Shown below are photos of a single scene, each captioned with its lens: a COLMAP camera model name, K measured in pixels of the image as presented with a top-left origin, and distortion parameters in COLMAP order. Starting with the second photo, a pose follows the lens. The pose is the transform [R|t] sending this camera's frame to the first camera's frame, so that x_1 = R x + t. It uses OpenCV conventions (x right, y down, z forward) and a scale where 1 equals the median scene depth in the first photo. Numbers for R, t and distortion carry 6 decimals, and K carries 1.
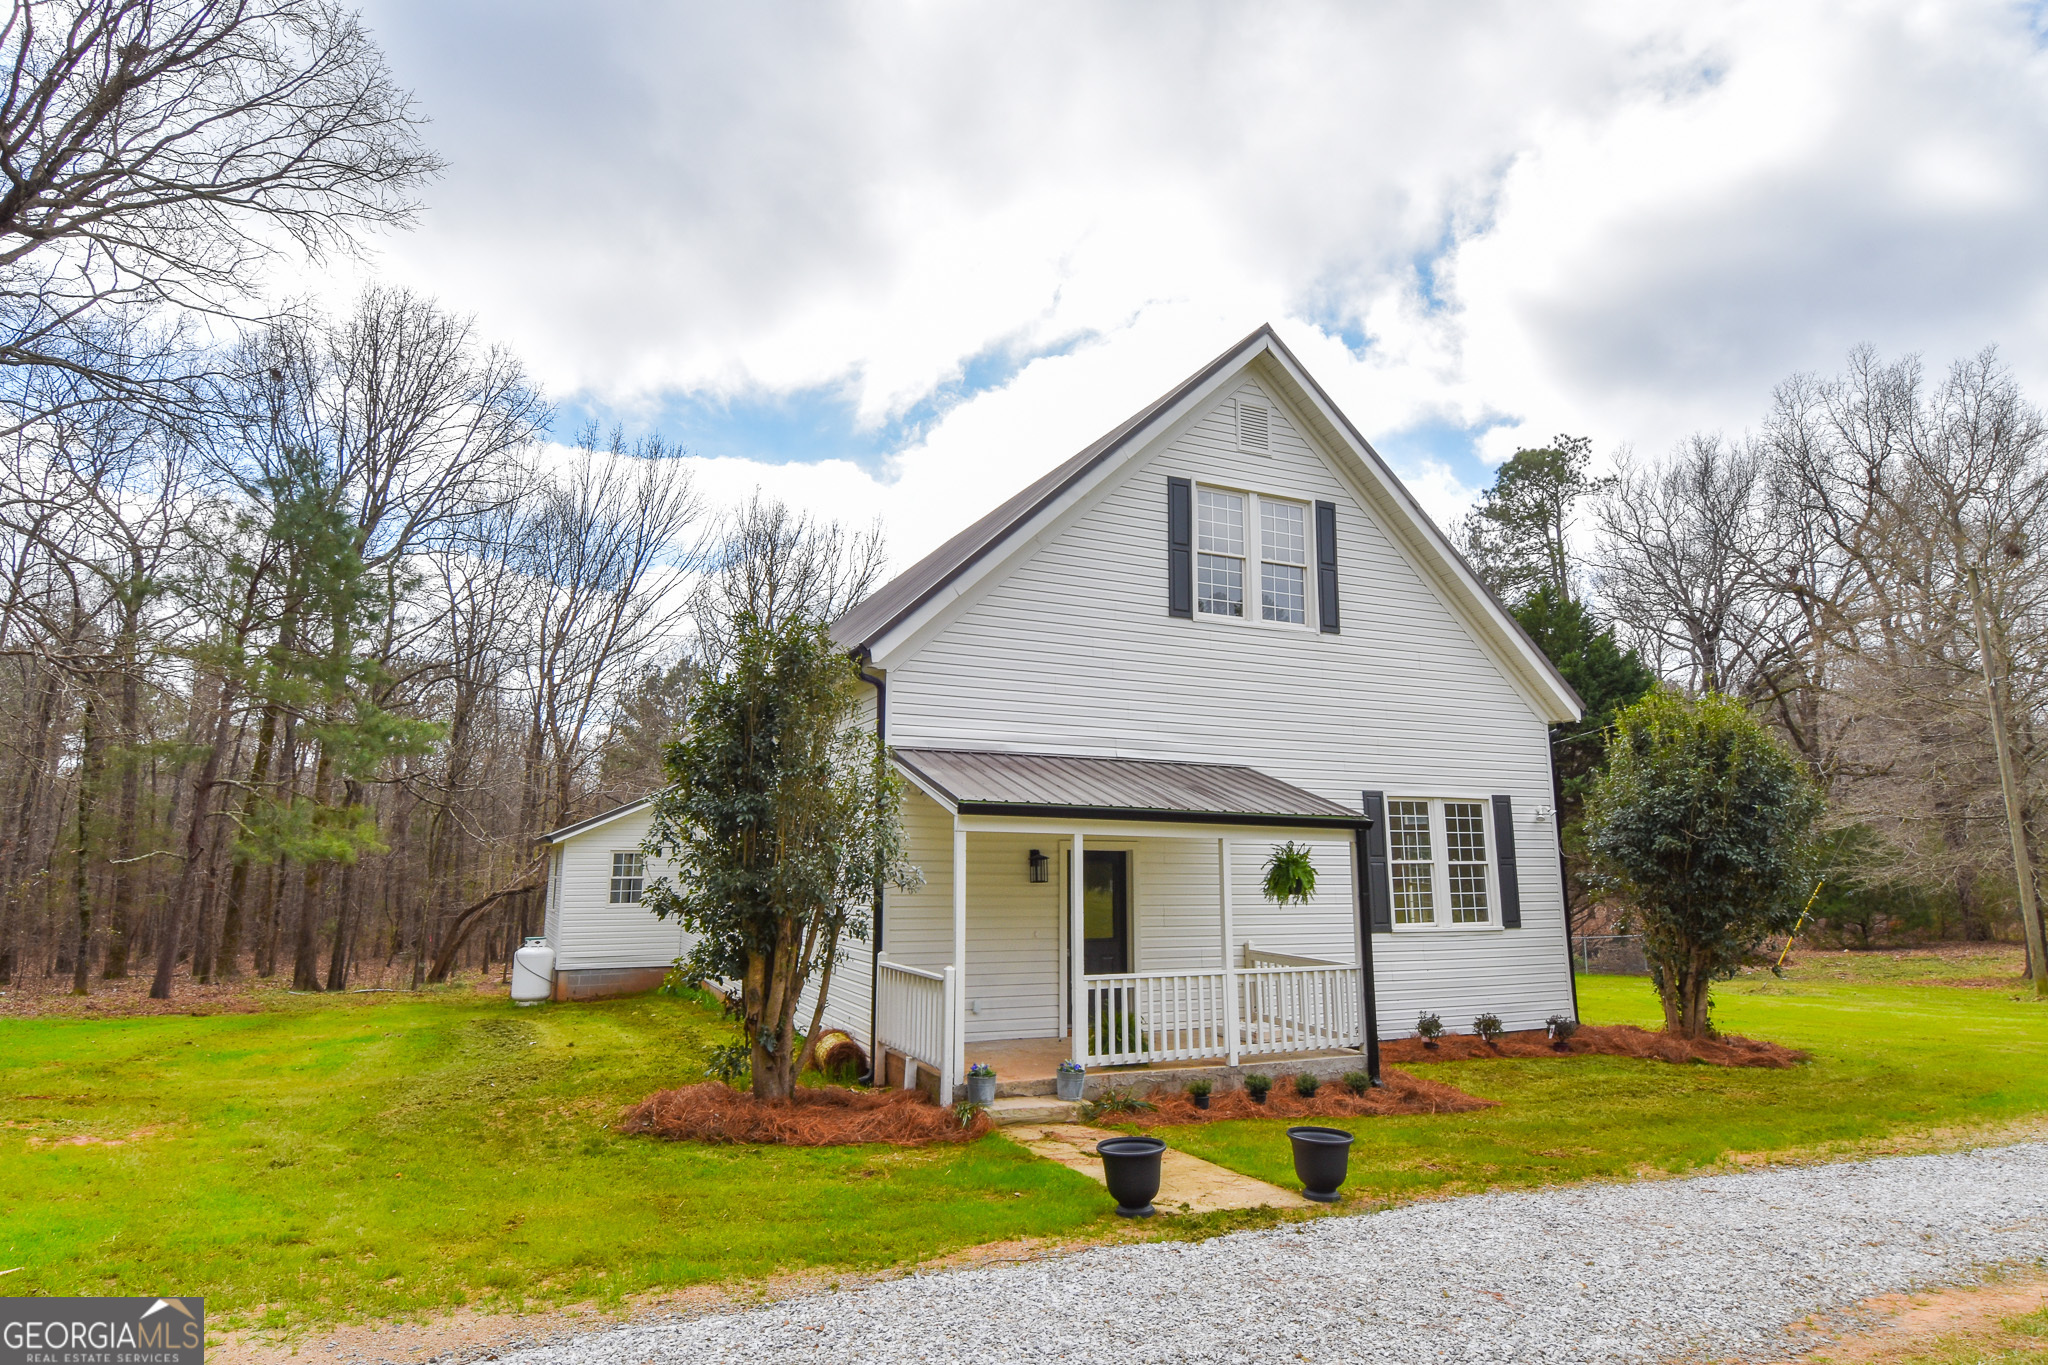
lens RADIAL K [[1122.4, 0, 1020.3], [0, 1122.4, 672.3], [0, 0, 1]] dist [0.051863, -0.056560]
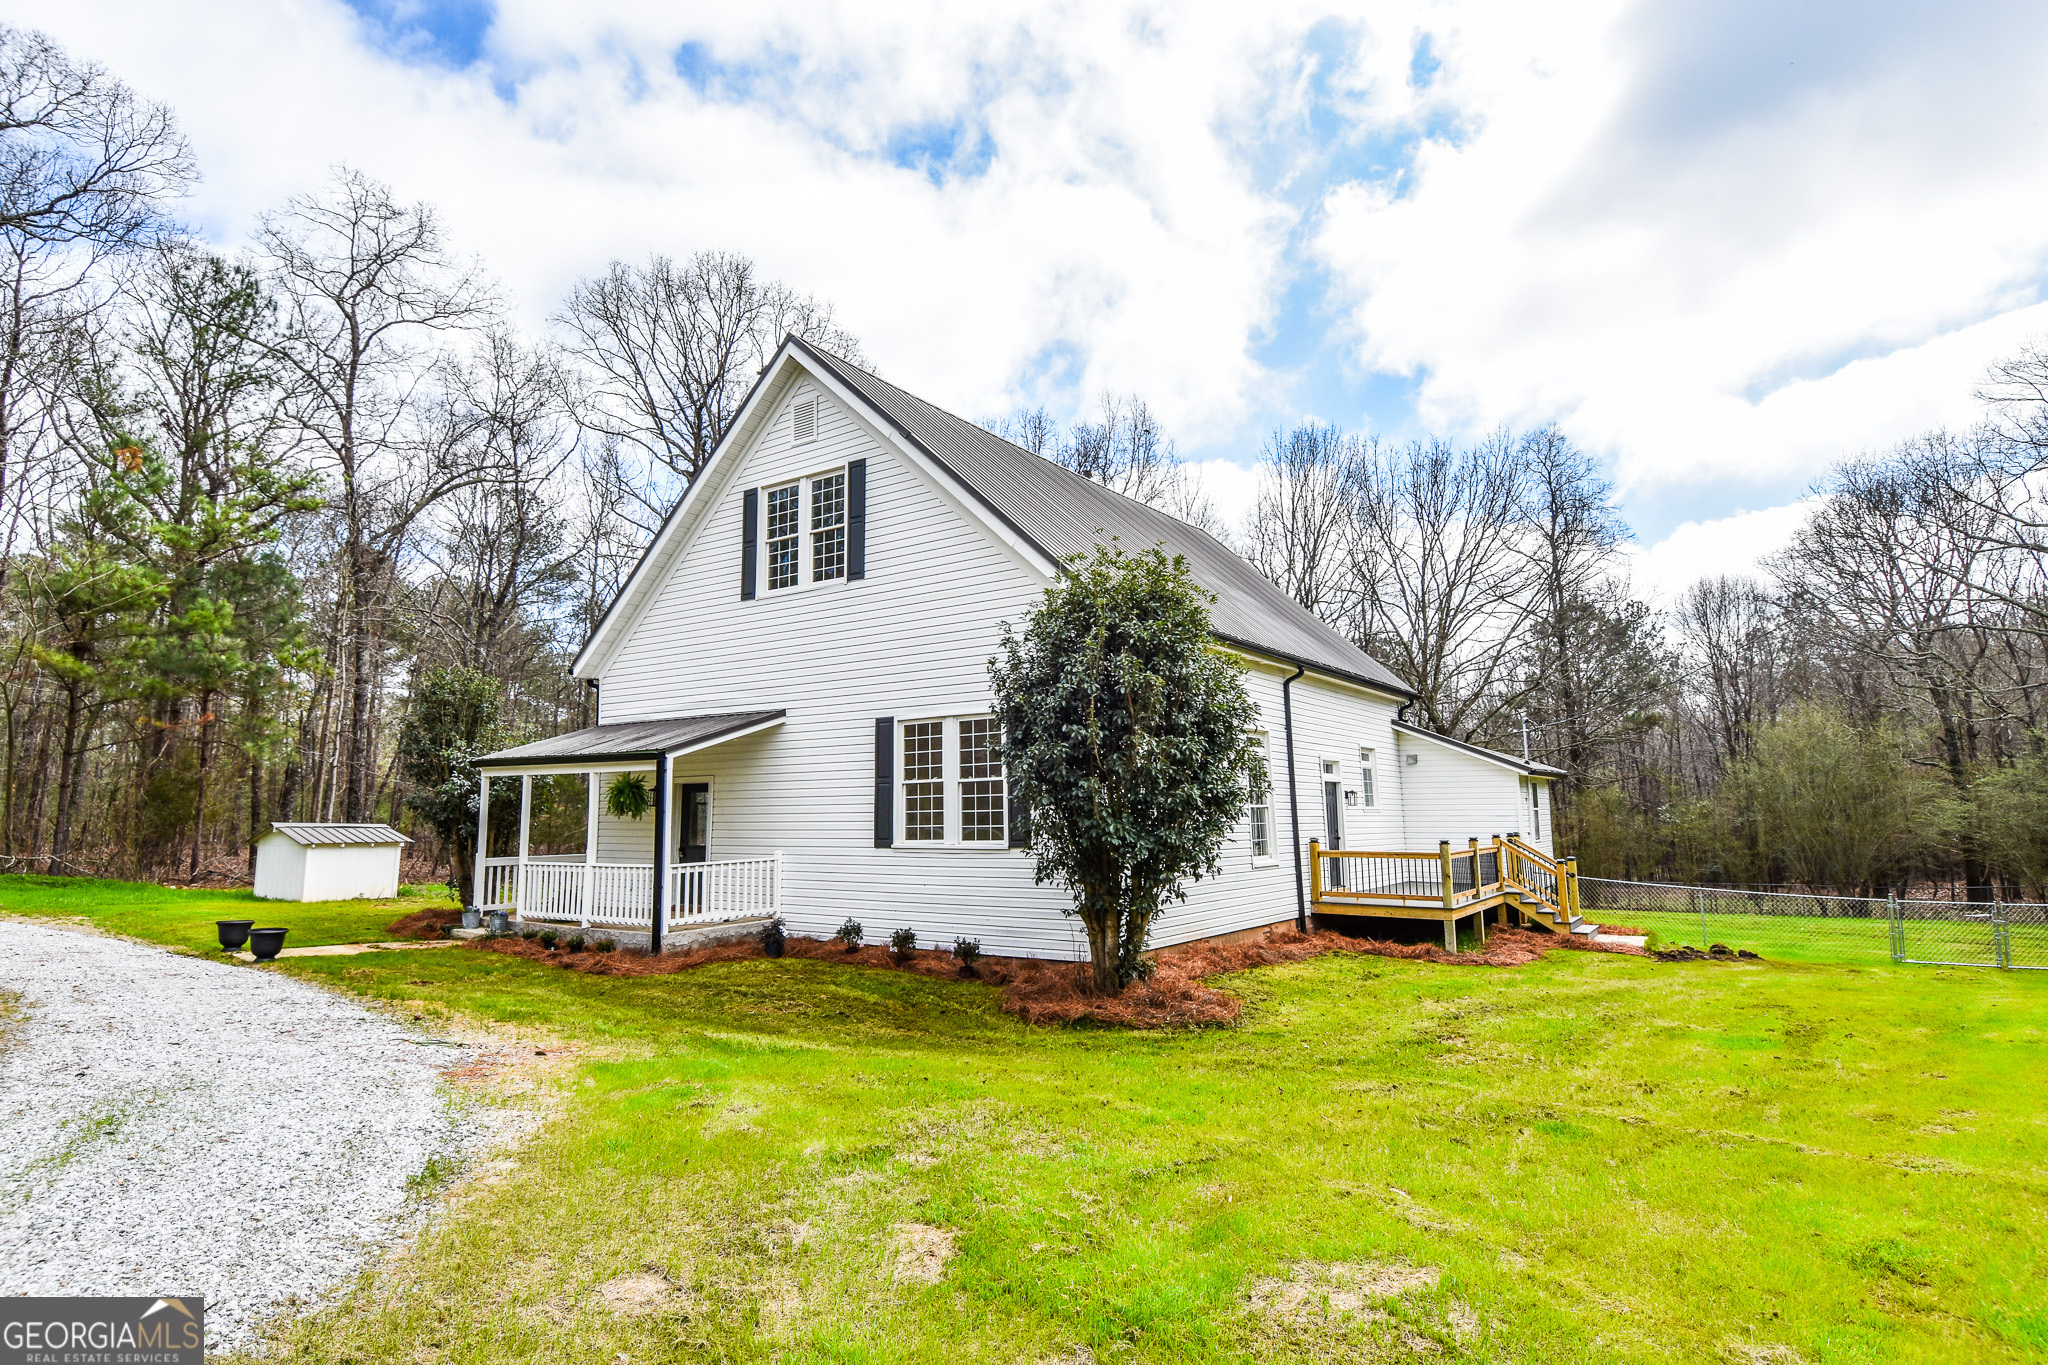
lens RADIAL K [[1065.5, 0, 1019.0], [0, 1065.5, 671.1], [0, 0, 1]] dist [0.053803, -0.058080]
pose [[0.495935, -0.124764, -0.859350, 1.246752], [0.158010, 0.986069, -0.051973, 0.133854], [0.853862, -0.110011, 0.508740, 0.594566]]
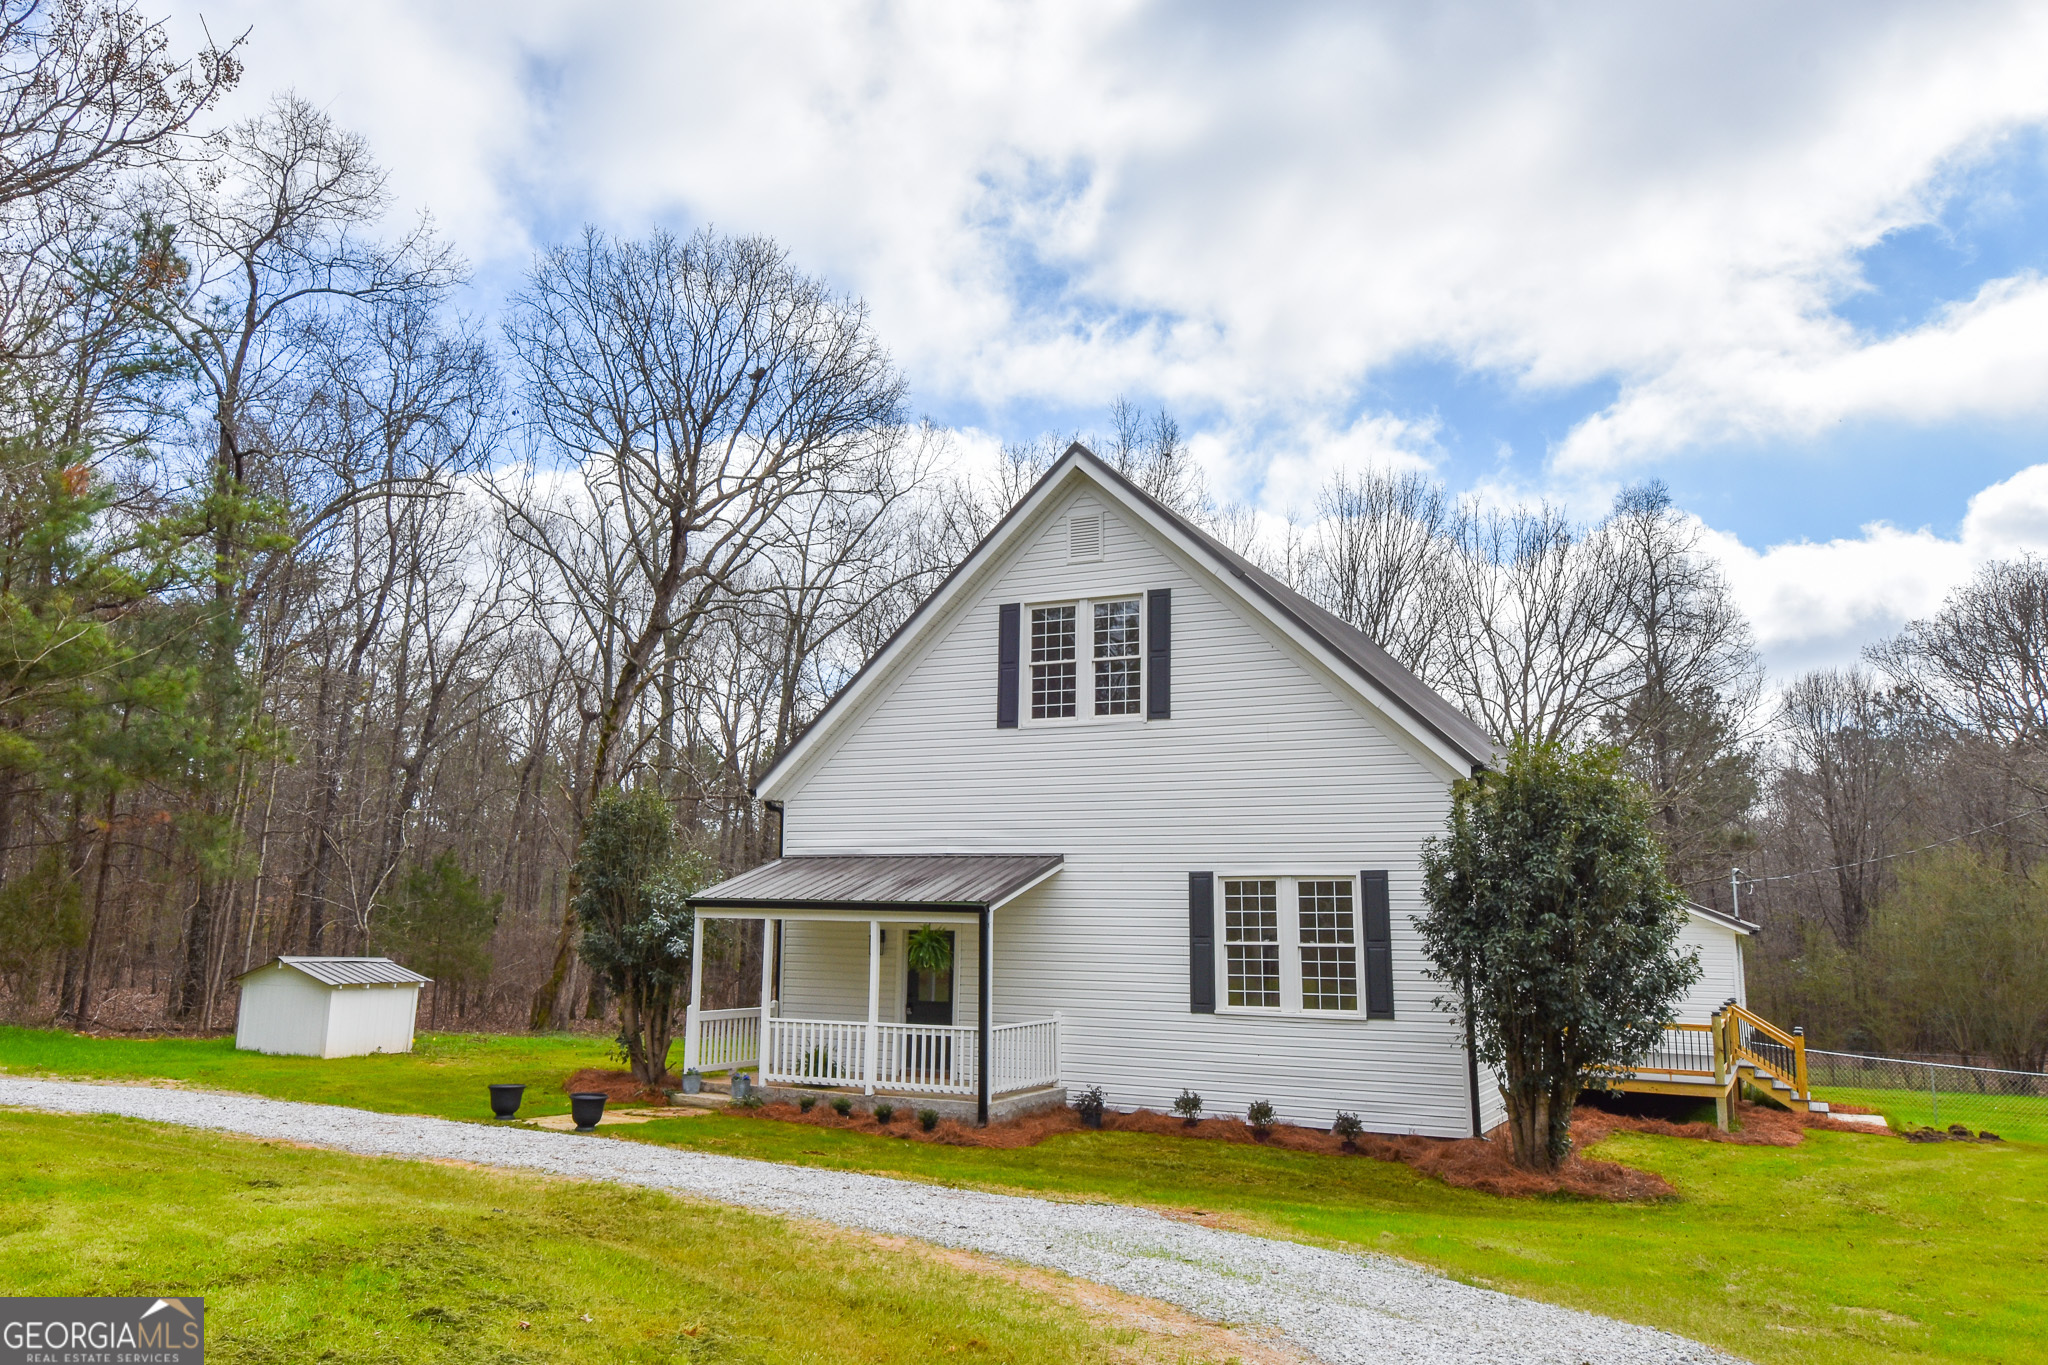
lens RADIAL K [[1520.1, 0, 1021.7], [0, 1520.1, 668.4], [0, 0, 1]] dist [0.062373, -0.068398]
pose [[0.613664, -0.129139, -0.778935, 1.287182], [0.122057, 0.990191, -0.068004, -0.001447], [0.780076, -0.053343, 0.623407, 0.039647]]
